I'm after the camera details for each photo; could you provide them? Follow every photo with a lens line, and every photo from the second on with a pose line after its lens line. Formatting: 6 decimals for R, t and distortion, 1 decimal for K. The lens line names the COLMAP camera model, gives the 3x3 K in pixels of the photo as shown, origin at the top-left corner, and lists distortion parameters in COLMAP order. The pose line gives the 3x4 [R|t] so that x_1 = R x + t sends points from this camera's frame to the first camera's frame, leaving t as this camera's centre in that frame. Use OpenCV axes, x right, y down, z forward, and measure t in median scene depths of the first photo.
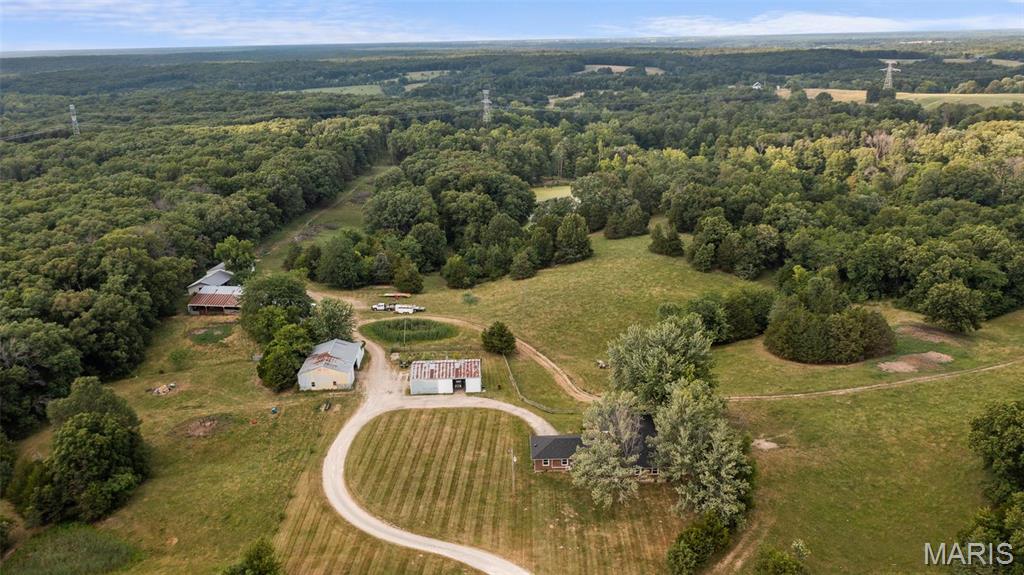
lens RADIAL K [[812.0, 0, 512.0], [0, 812.0, 287.5], [0, 0, 1]] dist [-0.003322, 0.006880]
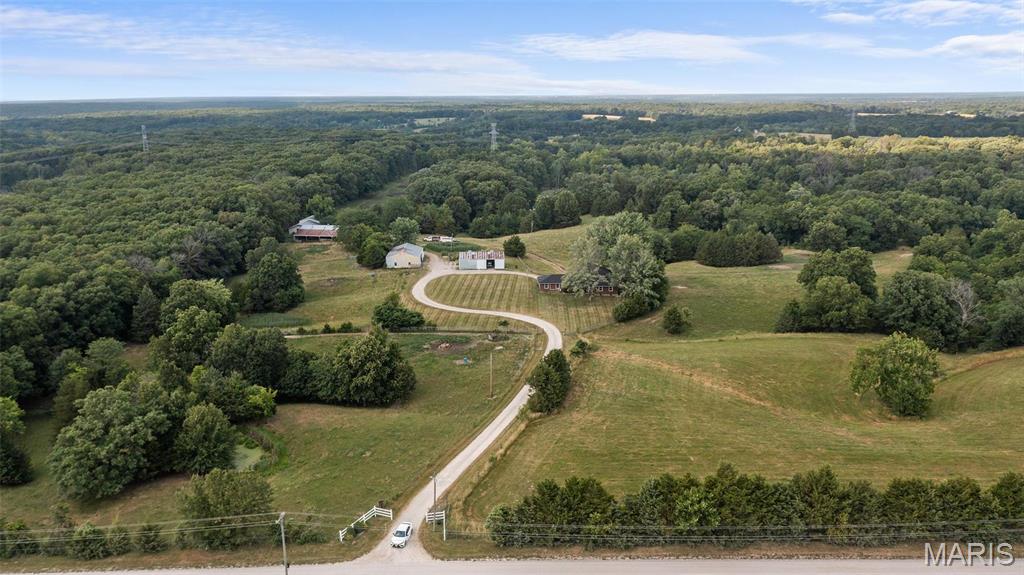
lens RADIAL K [[812.0, 0, 512.0], [0, 812.0, 287.5], [0, 0, 1]] dist [-0.003322, 0.006880]
pose [[0.999885, 0.014764, 0.003343, -0.018264], [-0.014518, 0.997819, -0.064387, 0.169939], [-0.004286, 0.064331, 0.997919, -0.352787]]
